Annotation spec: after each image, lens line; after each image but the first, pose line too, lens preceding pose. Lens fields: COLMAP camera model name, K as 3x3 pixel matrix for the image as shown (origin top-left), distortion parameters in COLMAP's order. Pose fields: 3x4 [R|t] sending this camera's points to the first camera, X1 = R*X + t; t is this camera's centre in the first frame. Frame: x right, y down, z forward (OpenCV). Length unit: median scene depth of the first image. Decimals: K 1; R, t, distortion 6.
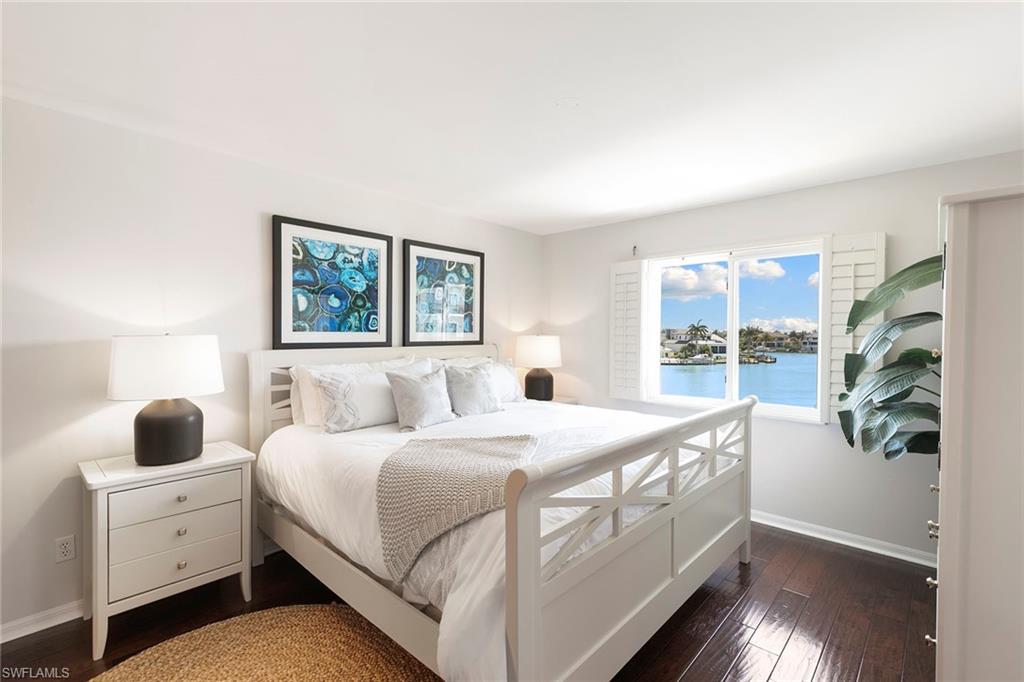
lens RADIAL K [[457.6, 0, 512.8], [0, 457.6, 339.6], [0, 0, 1]] dist [0.009506, -0.002823]
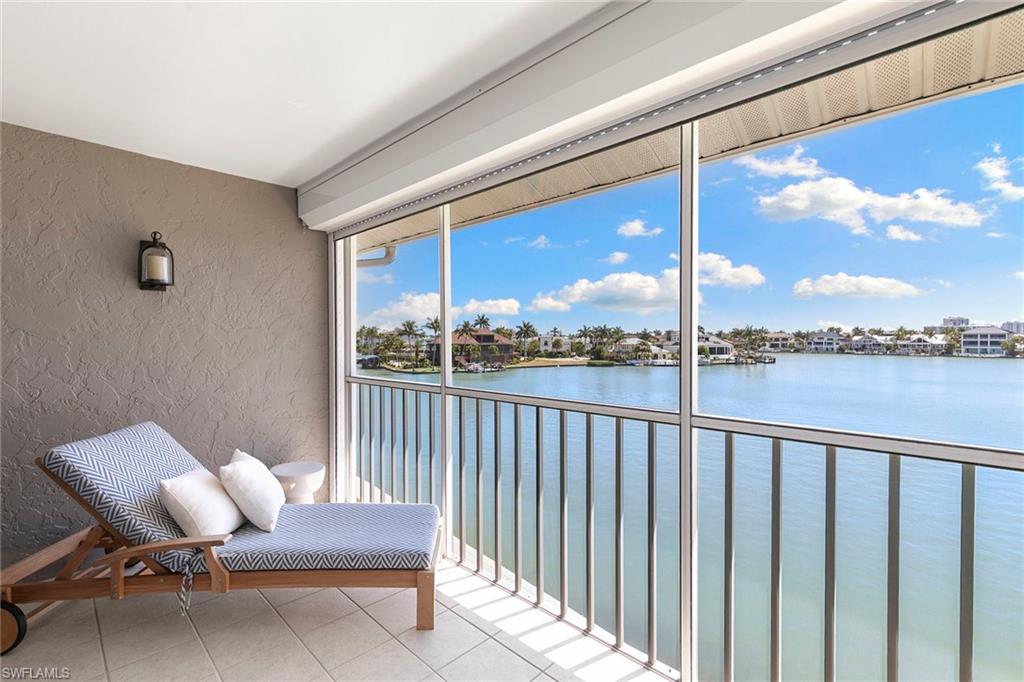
lens RADIAL K [[457.6, 0, 511.3], [0, 457.6, 343.1], [0, 0, 1]] dist [0.009506, -0.002823]
pose [[0.999768, -0.011547, -0.018169, 1.819012], [0.011542, 0.999933, -0.000384, 0.050706], [0.018172, 0.000174, 0.999835, -0.594332]]
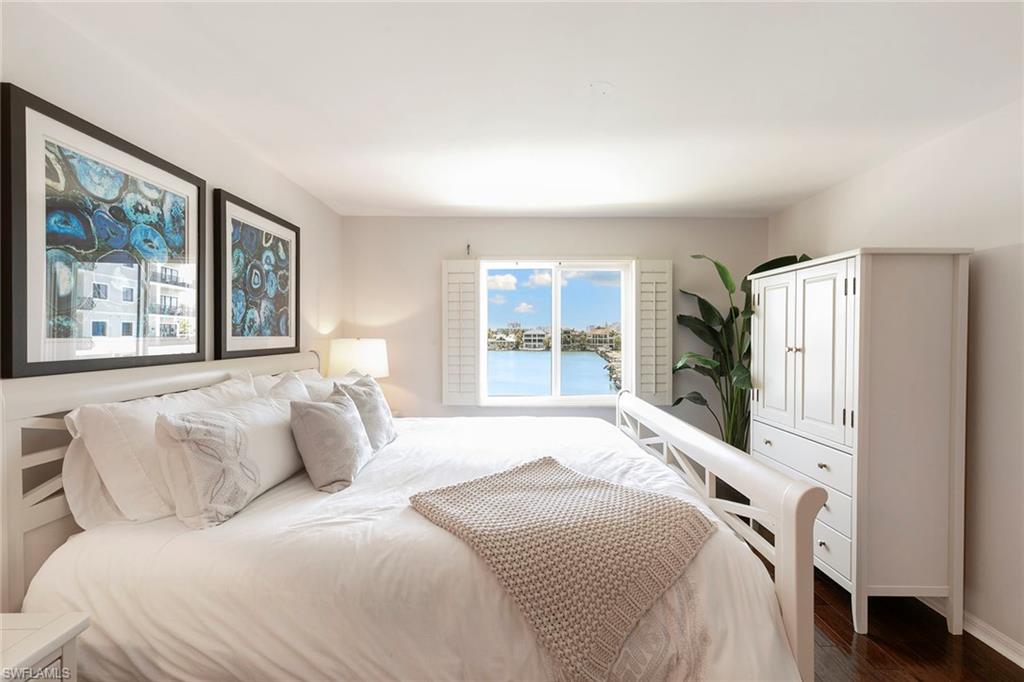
lens RADIAL K [[457.6, 0, 511.6], [0, 457.6, 349.1], [0, 0, 1]] dist [0.009506, -0.002823]
pose [[0.736807, -0.026425, 0.675586, -0.341192], [0.011720, 0.999585, 0.026316, -0.009941], [-0.676001, -0.011472, 0.736811, 0.237447]]
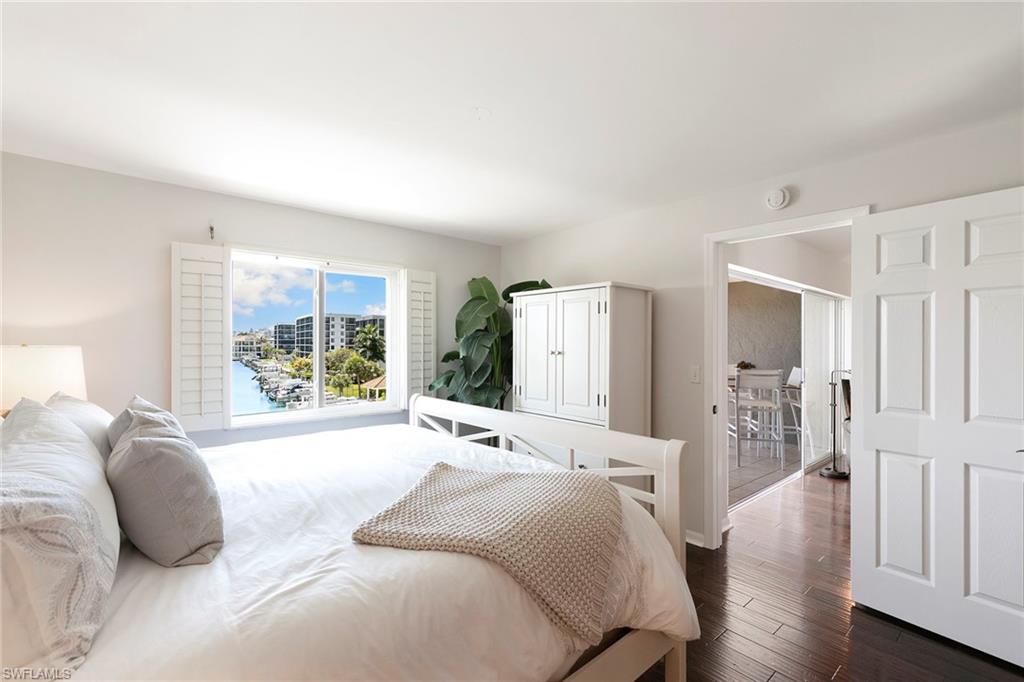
lens RADIAL K [[457.6, 0, 509.7], [0, 457.6, 341.5], [0, 0, 1]] dist [0.009506, -0.002823]
pose [[0.112549, -0.003066, 0.993641, -0.463584], [0.009137, 0.999956, 0.002051, -0.010771], [-0.993604, 0.008848, 0.112573, 0.445038]]
